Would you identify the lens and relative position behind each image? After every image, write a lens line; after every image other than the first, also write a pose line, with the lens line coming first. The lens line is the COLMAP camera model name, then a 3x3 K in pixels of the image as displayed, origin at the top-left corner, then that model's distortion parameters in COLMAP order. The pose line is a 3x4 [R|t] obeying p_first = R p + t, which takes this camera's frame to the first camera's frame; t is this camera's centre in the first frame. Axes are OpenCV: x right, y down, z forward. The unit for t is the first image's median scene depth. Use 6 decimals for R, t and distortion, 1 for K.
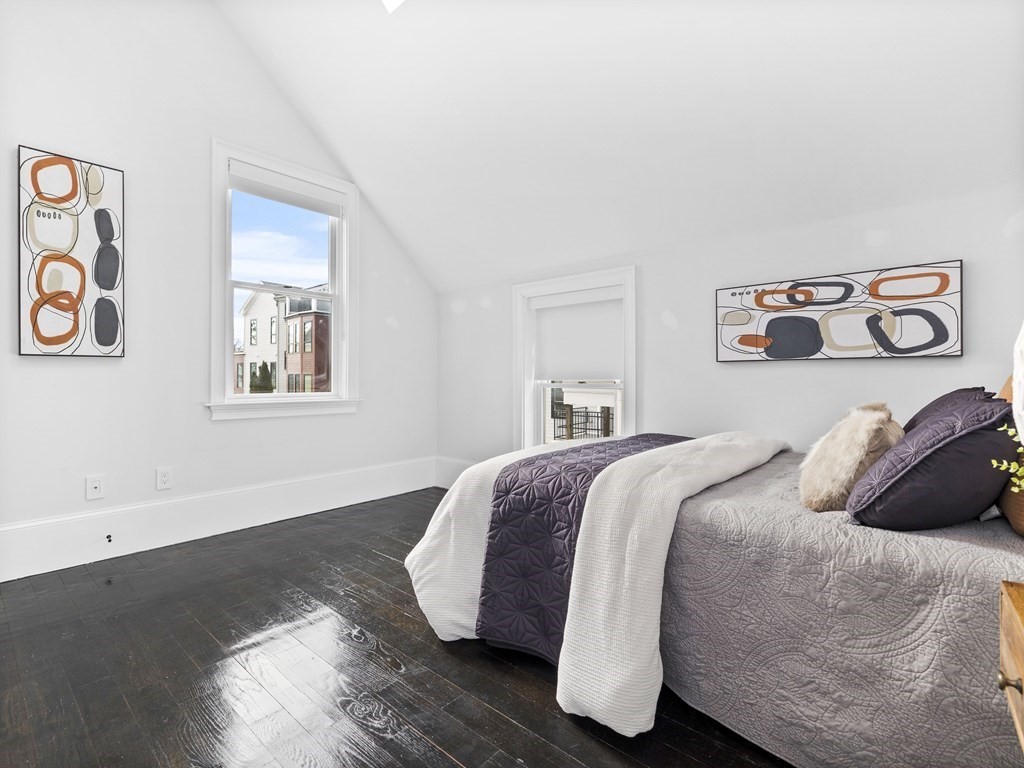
lens RADIAL K [[494.3, 0, 510.2], [0, 494.3, 377.1], [0, 0, 1]] dist [-0.000580, -0.001165]
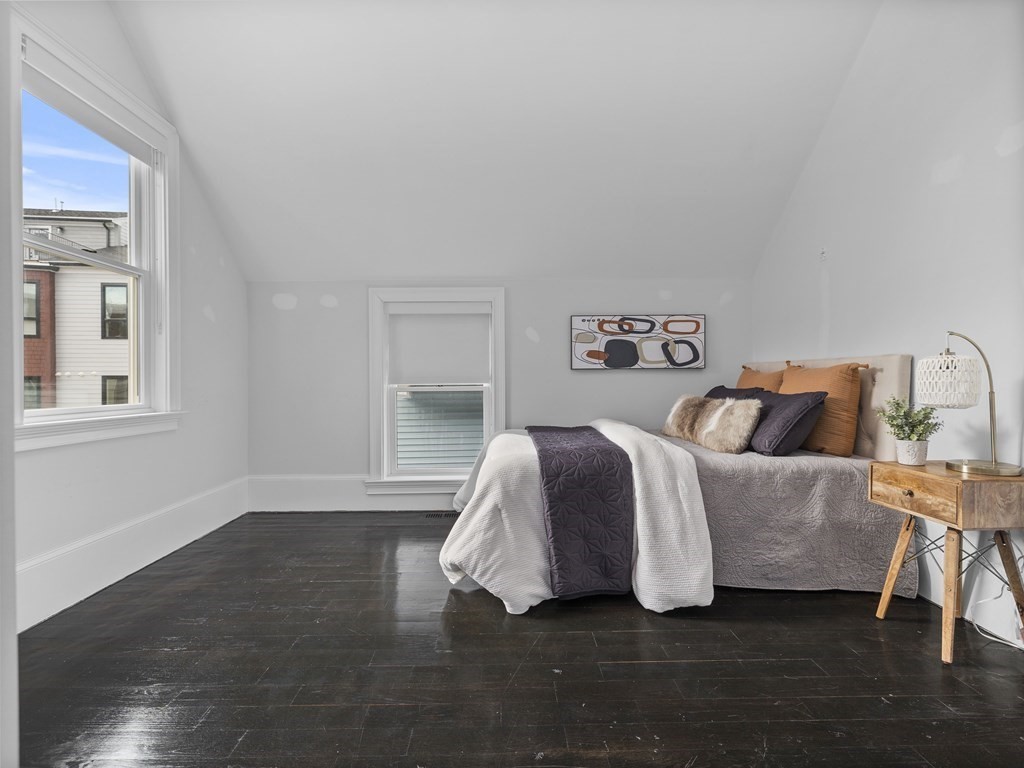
lens RADIAL K [[494.3, 0, 513.2], [0, 494.3, 387.2], [0, 0, 1]] dist [-0.000580, -0.001165]
pose [[0.730091, -0.012043, 0.683244, -0.715871], [0.004198, 0.999905, 0.013138, -0.001322], [-0.683337, -0.006724, 0.730072, 0.146944]]
